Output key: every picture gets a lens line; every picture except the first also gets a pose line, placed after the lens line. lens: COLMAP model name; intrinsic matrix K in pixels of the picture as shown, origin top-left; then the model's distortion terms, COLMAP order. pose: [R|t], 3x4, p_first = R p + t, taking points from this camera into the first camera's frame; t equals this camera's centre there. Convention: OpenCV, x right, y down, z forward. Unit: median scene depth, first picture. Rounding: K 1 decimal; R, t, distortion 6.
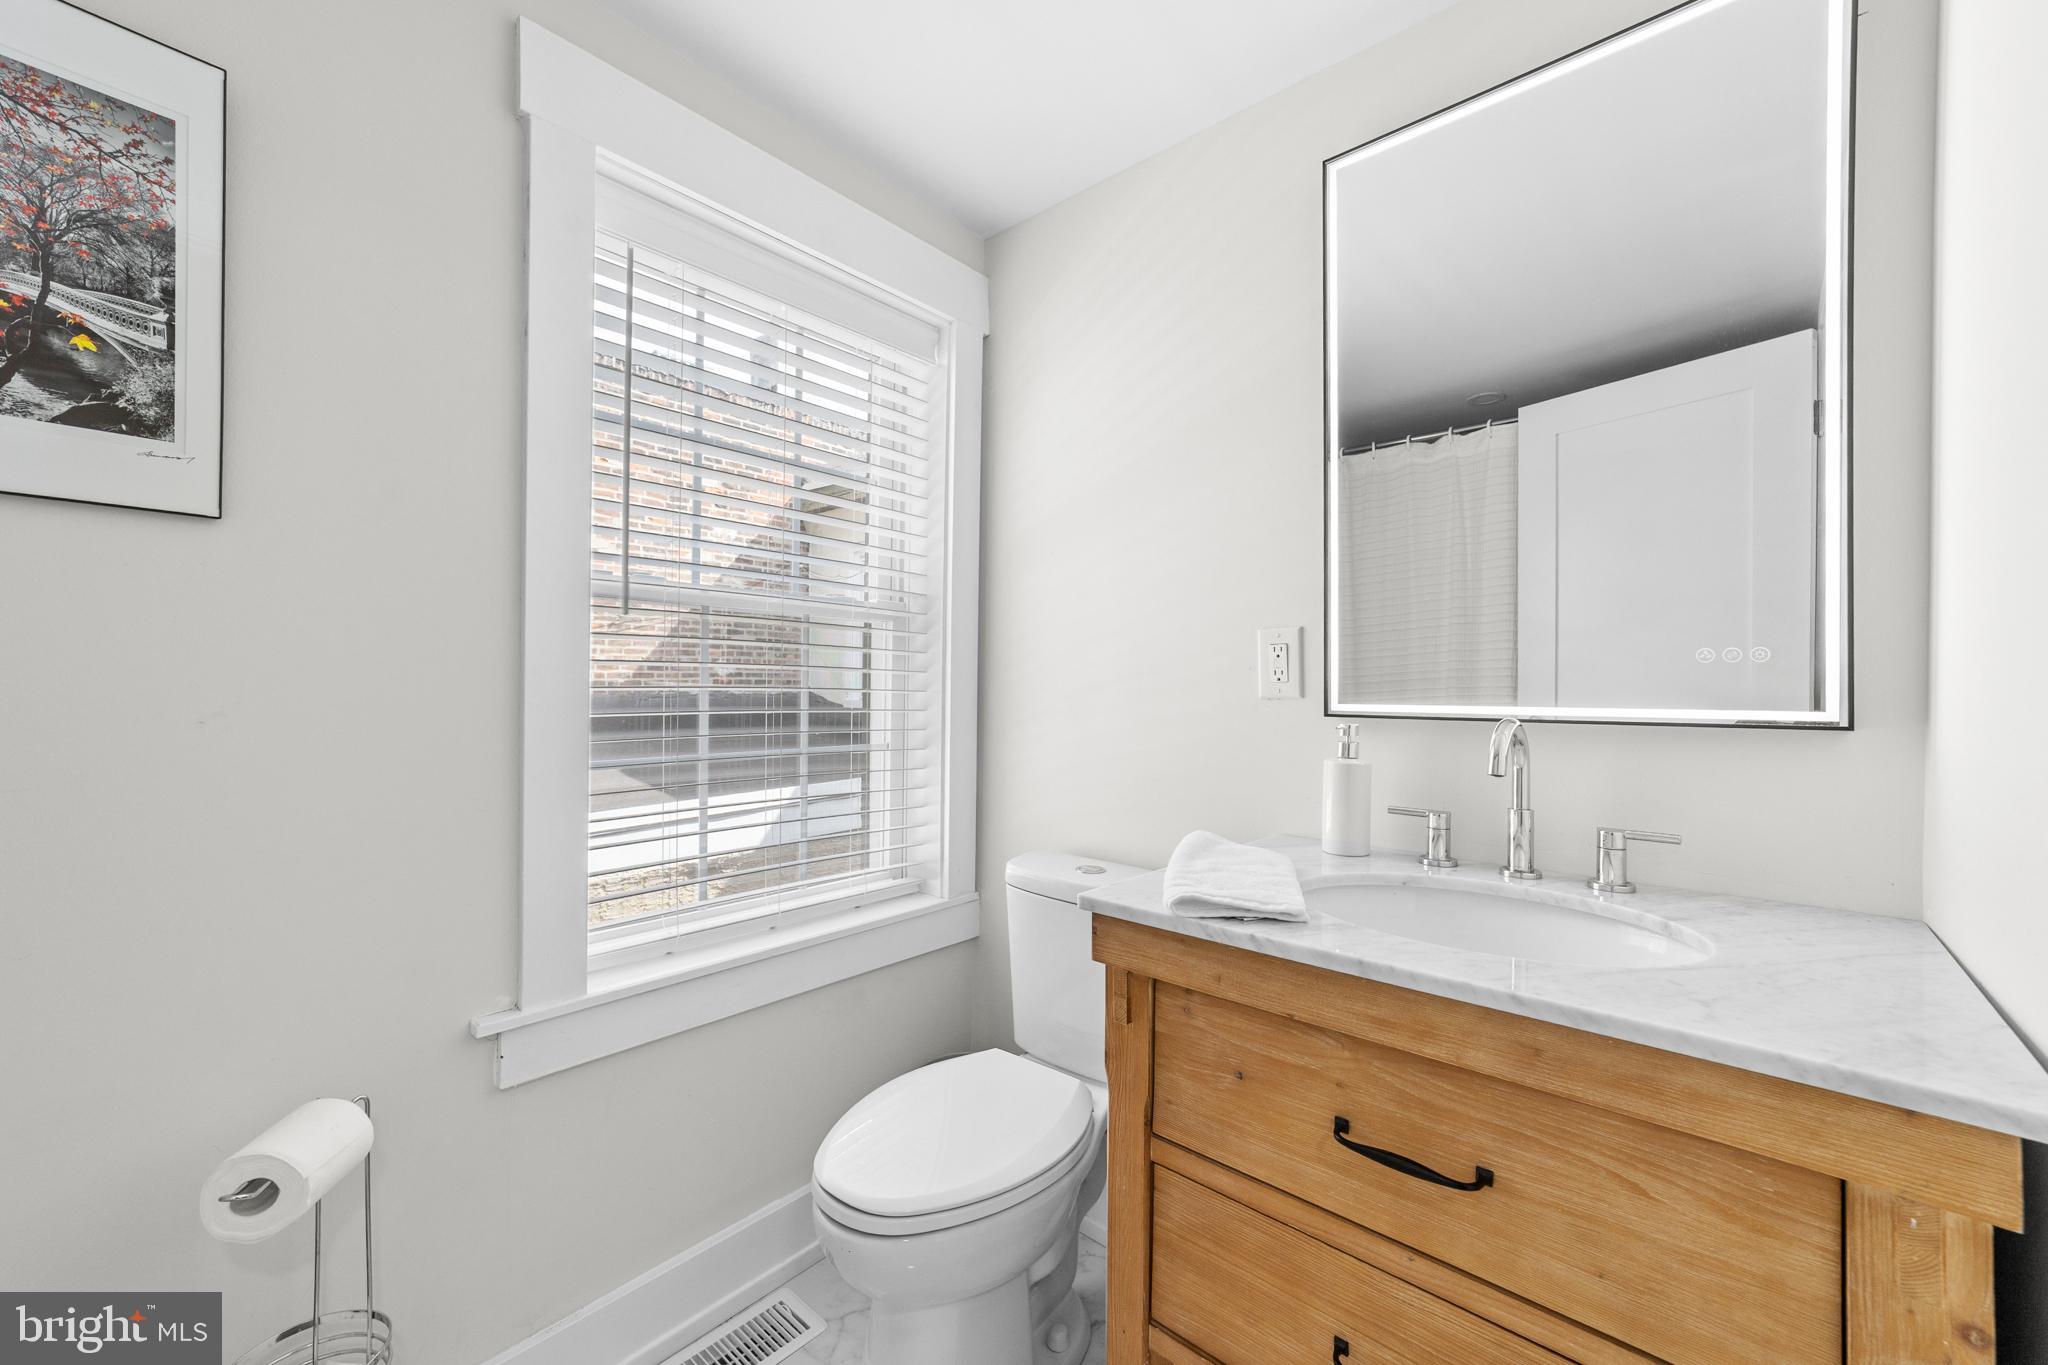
lens RADIAL K [[801.0, 0, 1017.5], [0, 801.0, 685.5], [0, 0, 1]] dist [-0.014467, 0.006221]
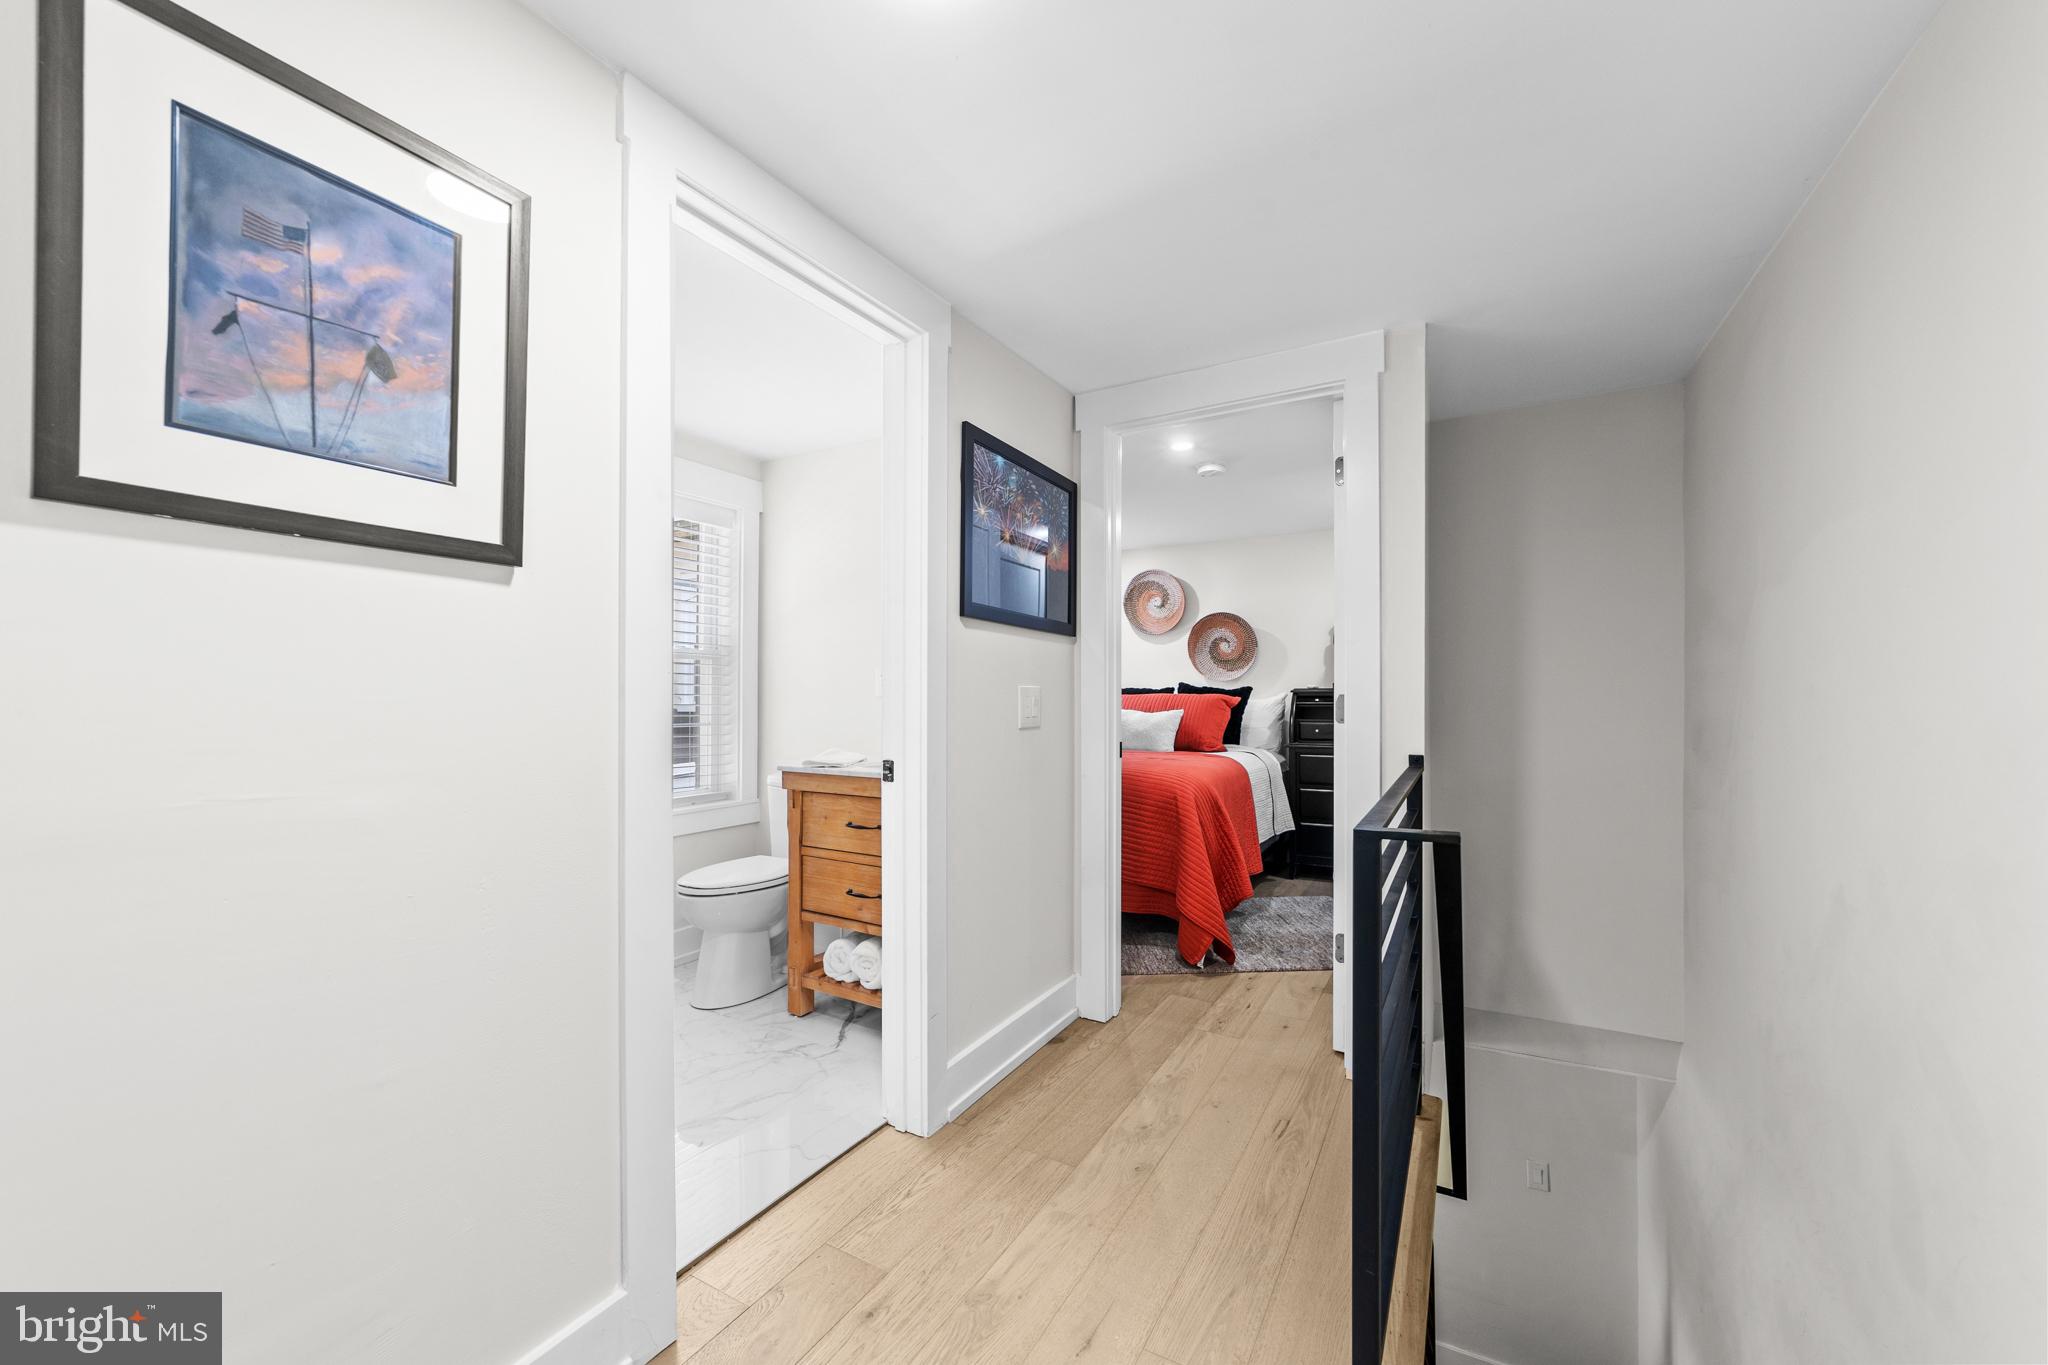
lens RADIAL K [[801.0, 0, 1028.2], [0, 801.0, 692.7], [0, 0, 1]] dist [-0.014467, 0.006221]
pose [[0.978903, -0.006596, 0.204219, 0.202498], [0.006445, 0.999978, 0.001407, 0.002757], [-0.204224, -0.000061, 0.978924, -1.069493]]
